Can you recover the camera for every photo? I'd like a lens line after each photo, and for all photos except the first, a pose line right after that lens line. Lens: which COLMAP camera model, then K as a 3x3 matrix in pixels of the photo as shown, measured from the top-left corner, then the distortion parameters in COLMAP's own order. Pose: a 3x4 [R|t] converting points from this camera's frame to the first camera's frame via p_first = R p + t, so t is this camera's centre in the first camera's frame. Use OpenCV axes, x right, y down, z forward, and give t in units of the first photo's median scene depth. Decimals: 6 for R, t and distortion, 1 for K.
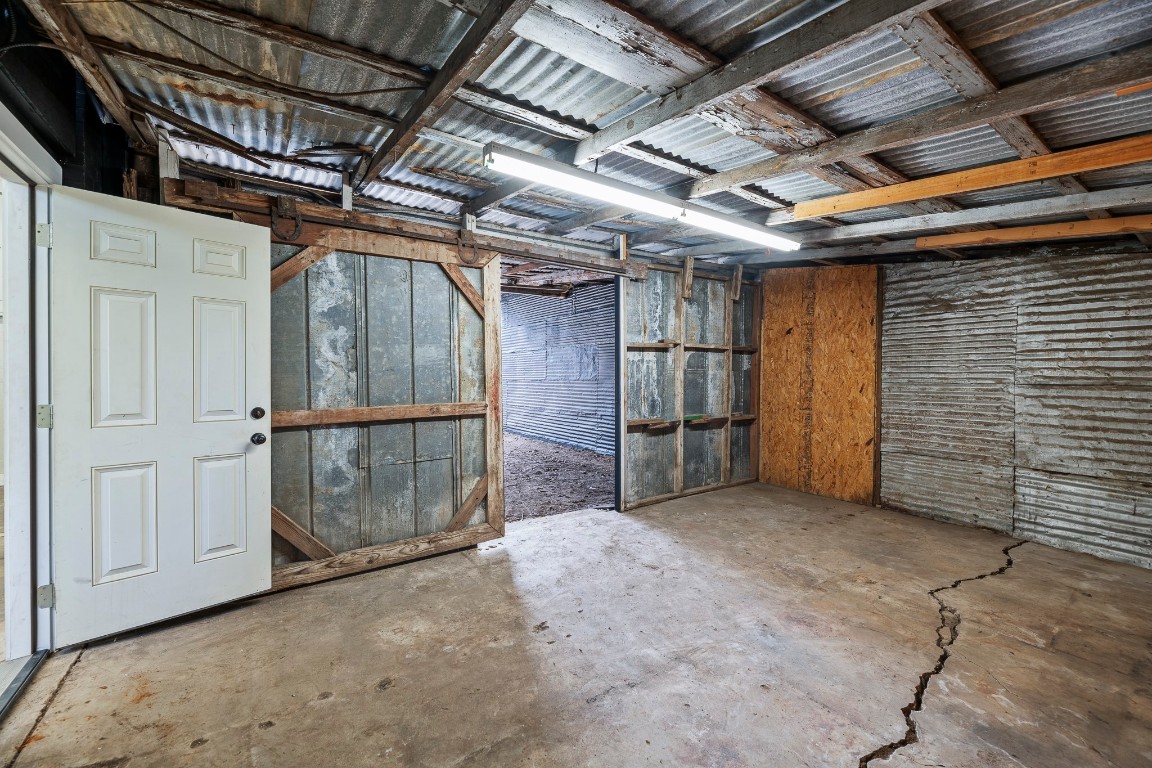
lens RADIAL K [[468.1, 0, 579.6], [0, 468.1, 378.1], [0, 0, 1]] dist [-0.001529, -0.000329]
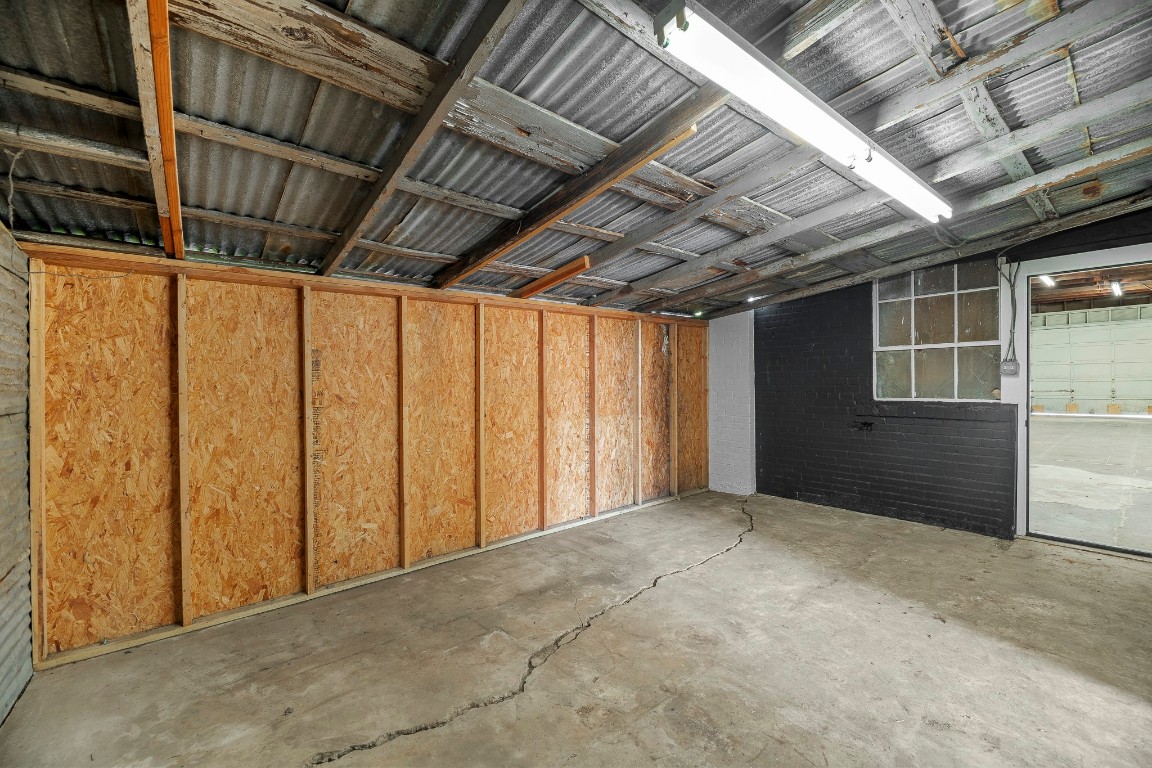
lens RADIAL K [[468.1, 0, 579.6], [0, 468.1, 378.1], [0, 0, 1]] dist [-0.001529, -0.000329]
pose [[-0.996231, 0.008340, -0.086335, 0.844540], [0.008385, 0.999965, -0.000160, -0.026606], [0.086331, -0.000883, -0.996266, 2.033815]]
